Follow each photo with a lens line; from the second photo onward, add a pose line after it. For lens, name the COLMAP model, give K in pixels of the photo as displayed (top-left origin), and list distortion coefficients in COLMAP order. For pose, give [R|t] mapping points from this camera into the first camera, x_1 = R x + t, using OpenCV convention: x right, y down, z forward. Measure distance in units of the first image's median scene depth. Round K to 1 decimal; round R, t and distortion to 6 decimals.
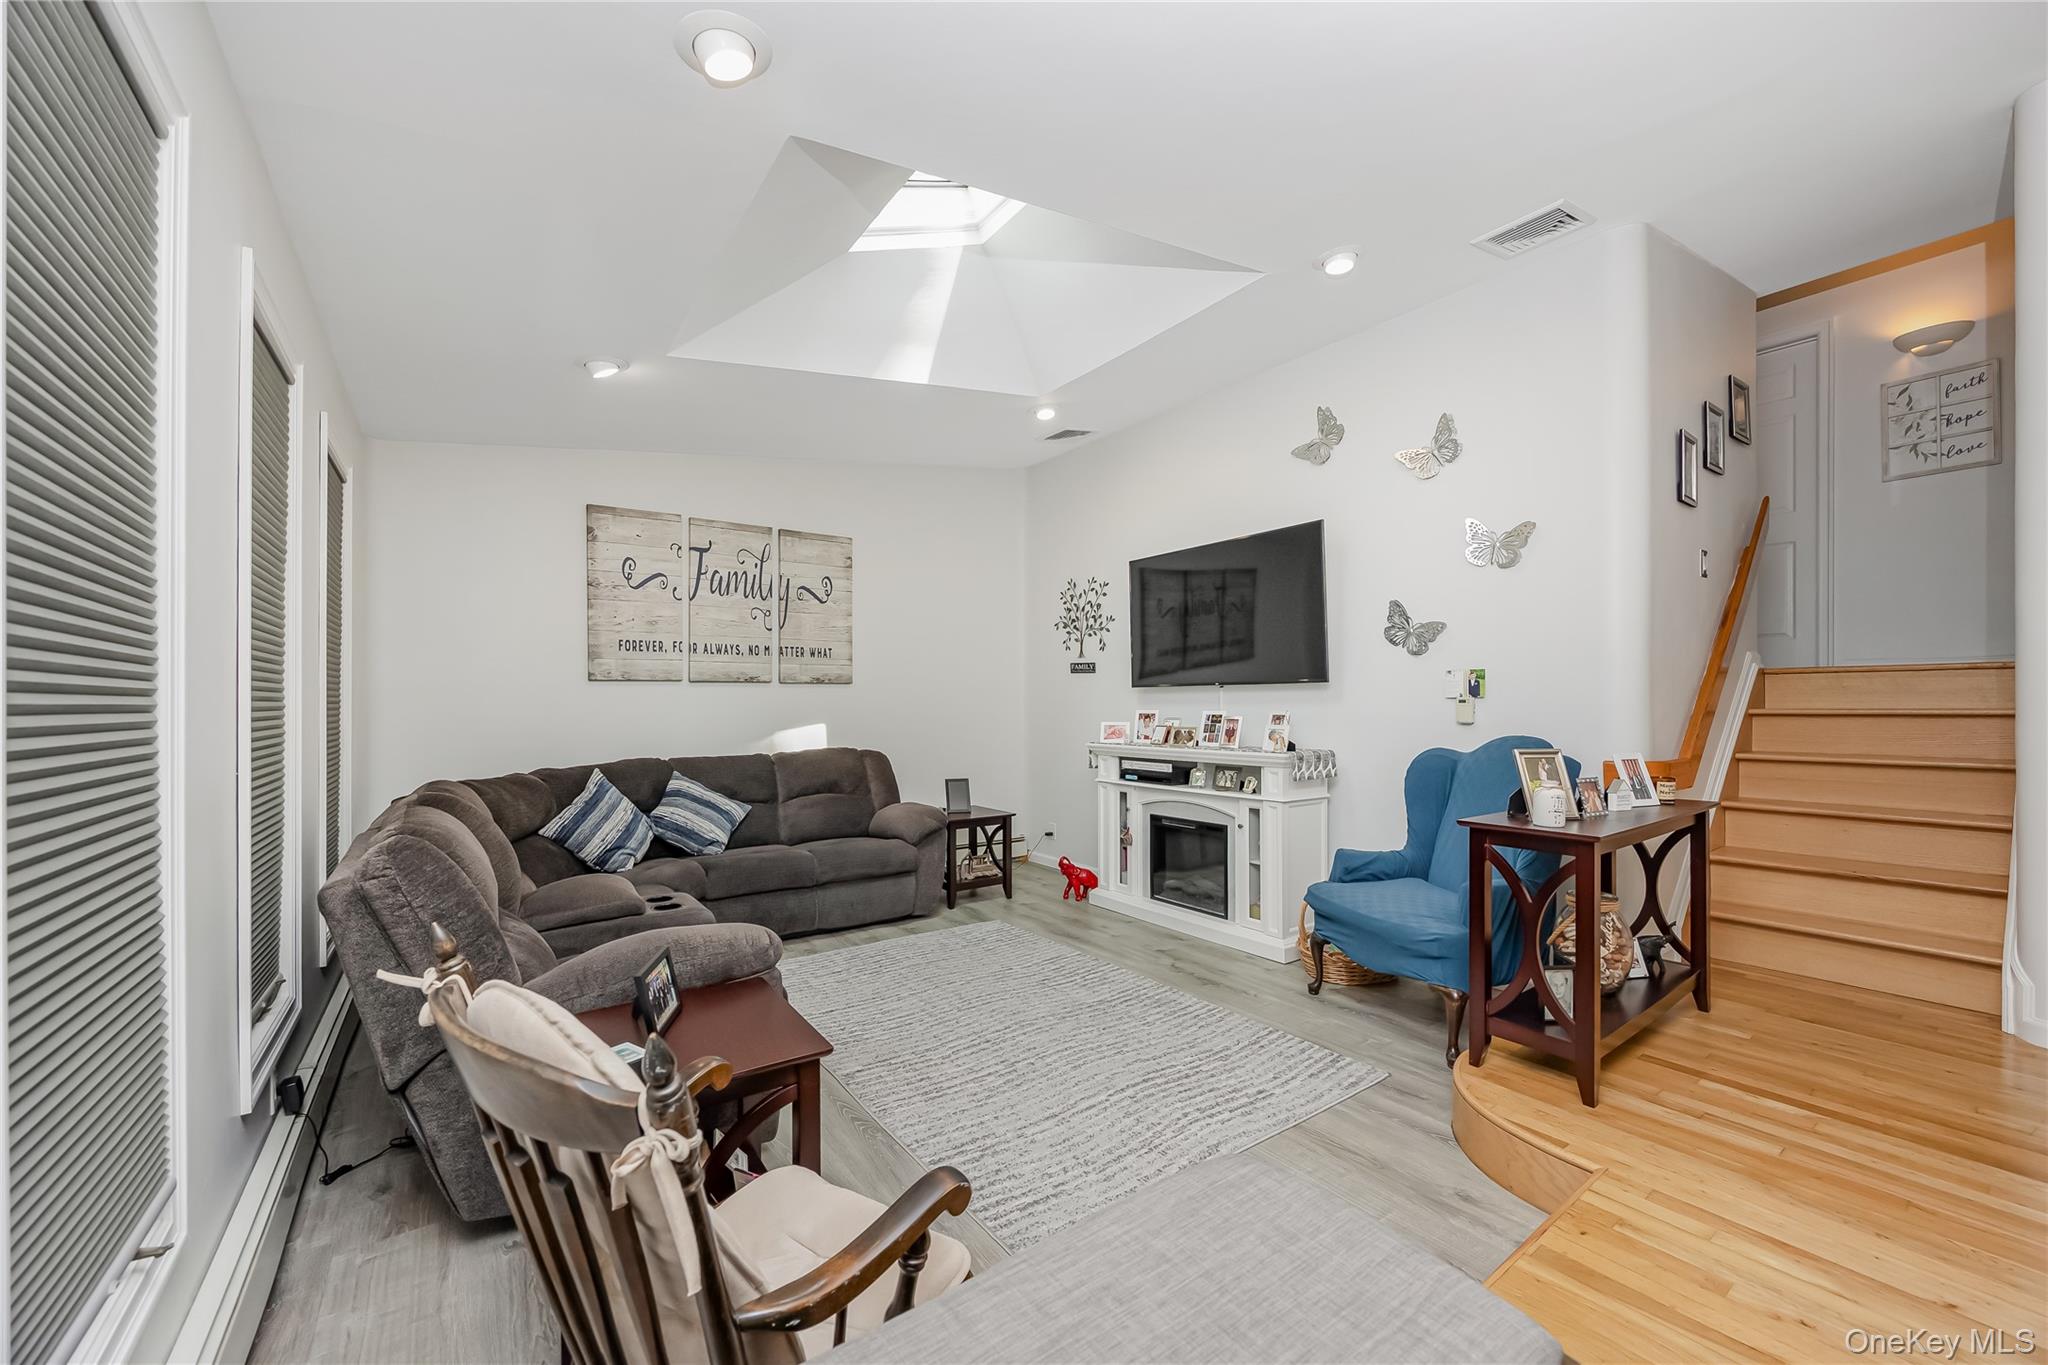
lens RADIAL K [[796.5, 0, 1010.0], [0, 796.5, 703.5], [0, 0, 1]] dist [-0.003237, 0.000296]
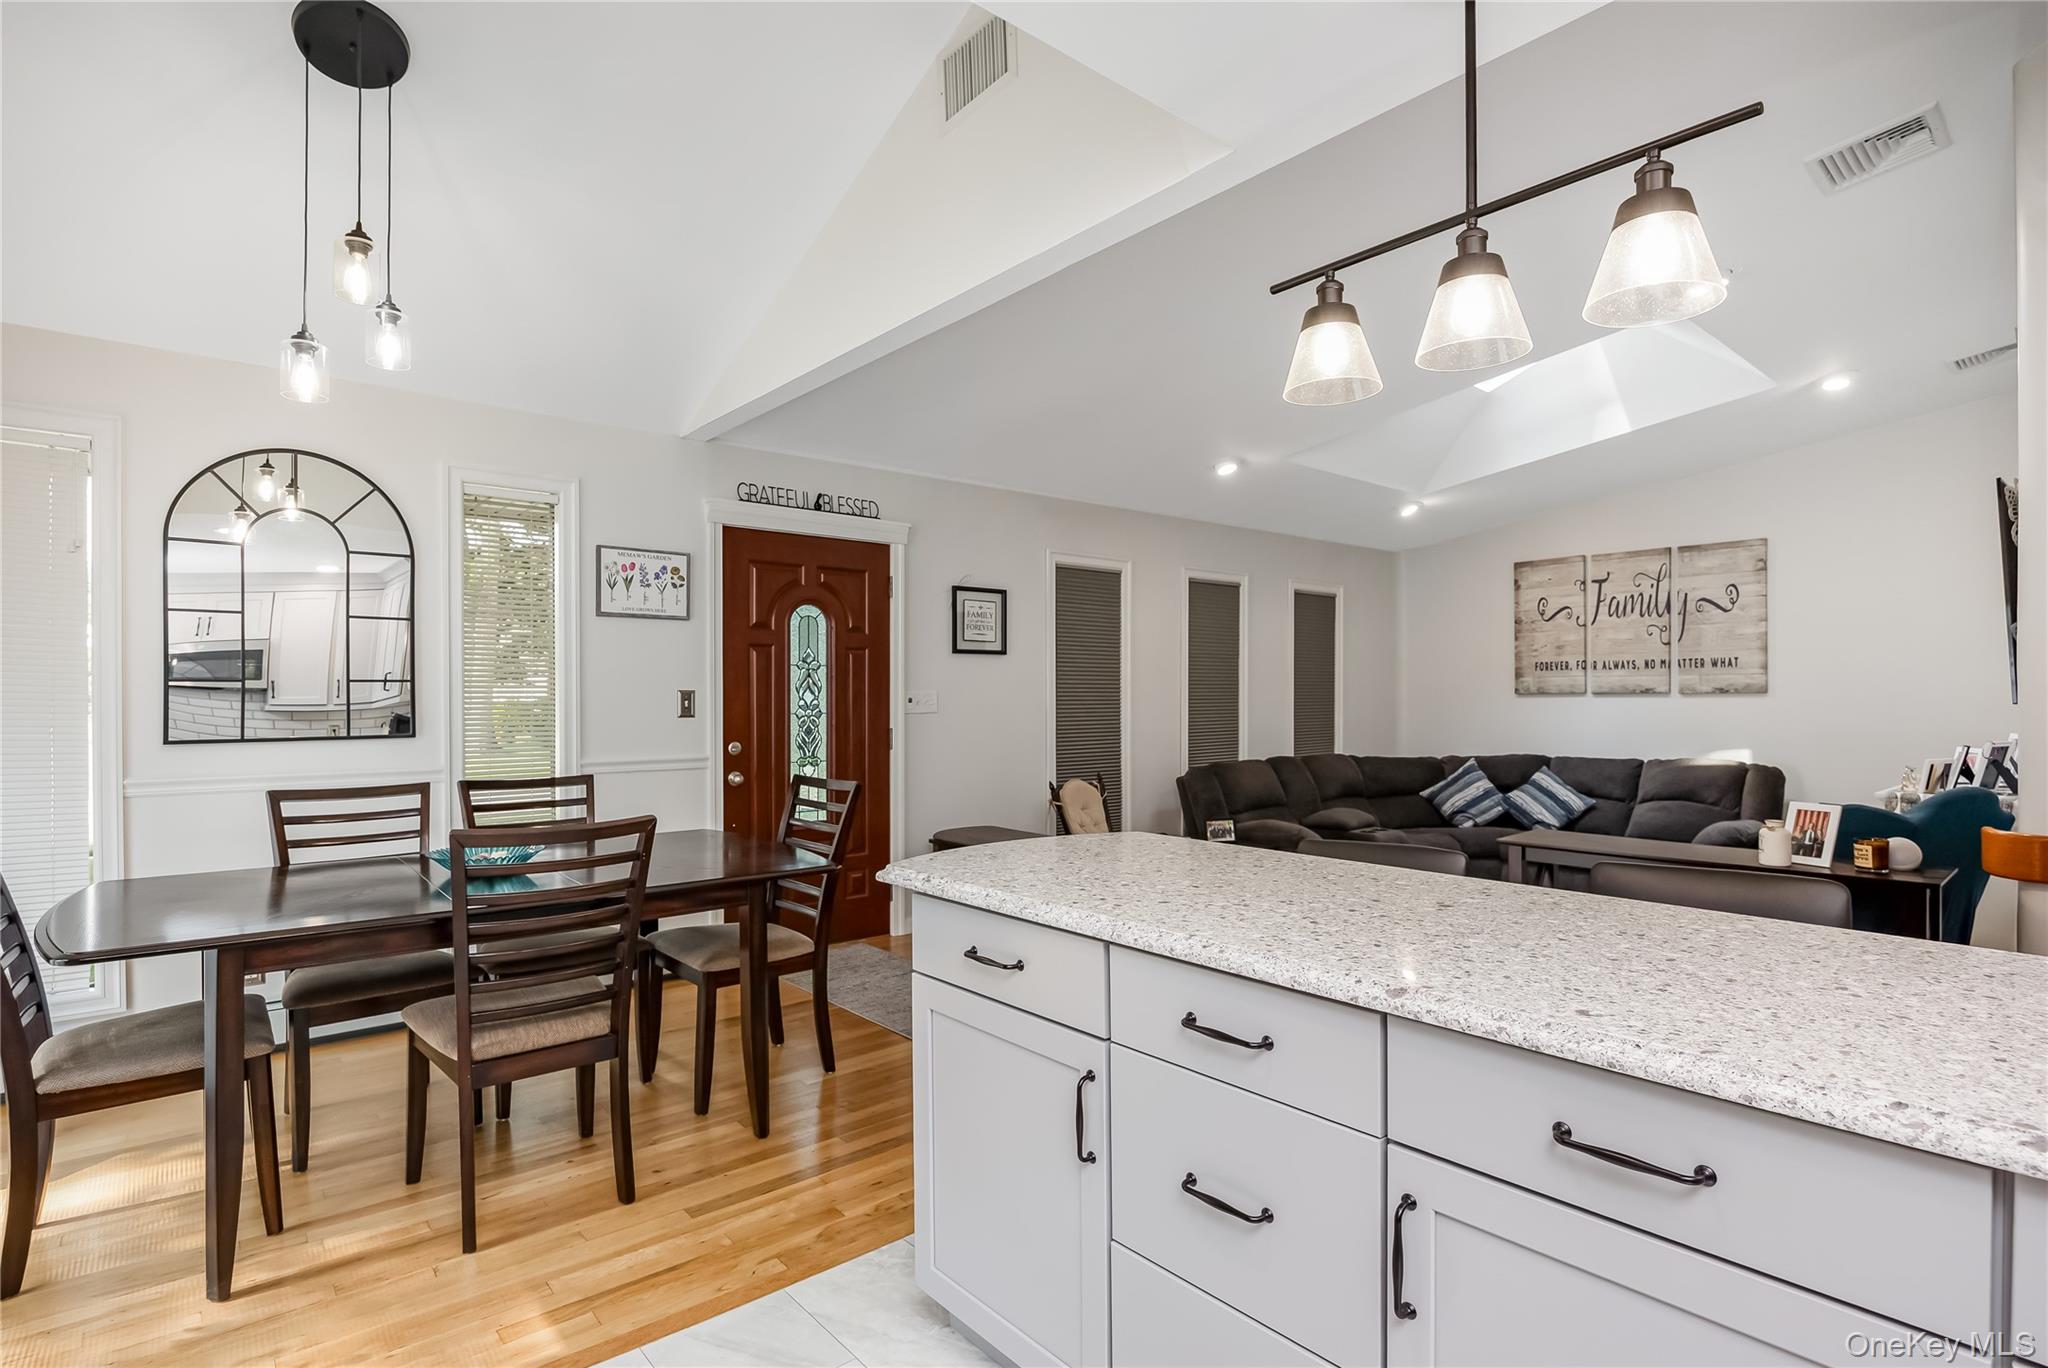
lens RADIAL K [[1016.4, 0, 1049.4], [0, 1016.4, 702.9], [0, 0, 1]] dist [-0.012941, 0.000568]
pose [[0.108526, 0.009455, -0.994049, 1.041562], [0.005290, 0.999935, 0.010089, -0.034564], [0.994080, -0.006353, 0.108469, 0.032917]]
